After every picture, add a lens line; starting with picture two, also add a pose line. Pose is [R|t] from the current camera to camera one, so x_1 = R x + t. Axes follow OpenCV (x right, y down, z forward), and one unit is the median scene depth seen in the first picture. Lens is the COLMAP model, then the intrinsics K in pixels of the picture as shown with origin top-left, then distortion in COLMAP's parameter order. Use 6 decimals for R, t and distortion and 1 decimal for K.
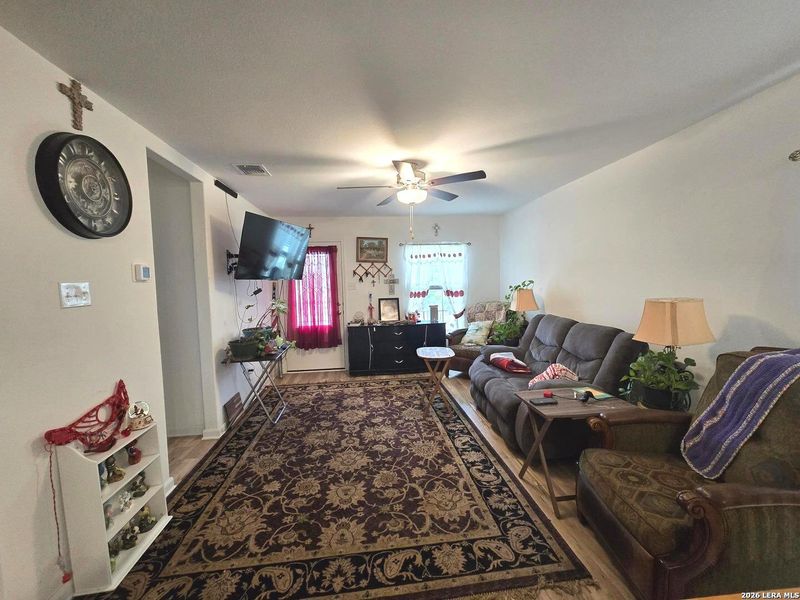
lens RADIAL K [[324.4, 0, 404.1], [0, 324.4, 300.8], [0, 0, 1]] dist [-0.002703, -0.000475]
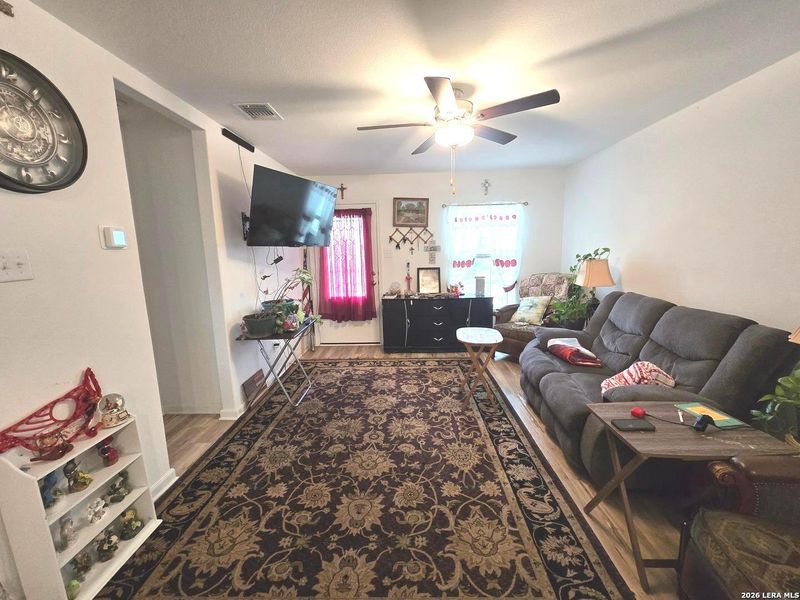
lens RADIAL K [[324.4, 0, 404.1], [0, 324.4, 300.8], [0, 0, 1]] dist [-0.002703, -0.000475]
pose [[0.989594, 0.025569, -0.141601, 0.028698], [-0.011183, 0.994776, 0.101470, -0.014619], [0.143456, -0.098831, 0.984710, 0.213558]]
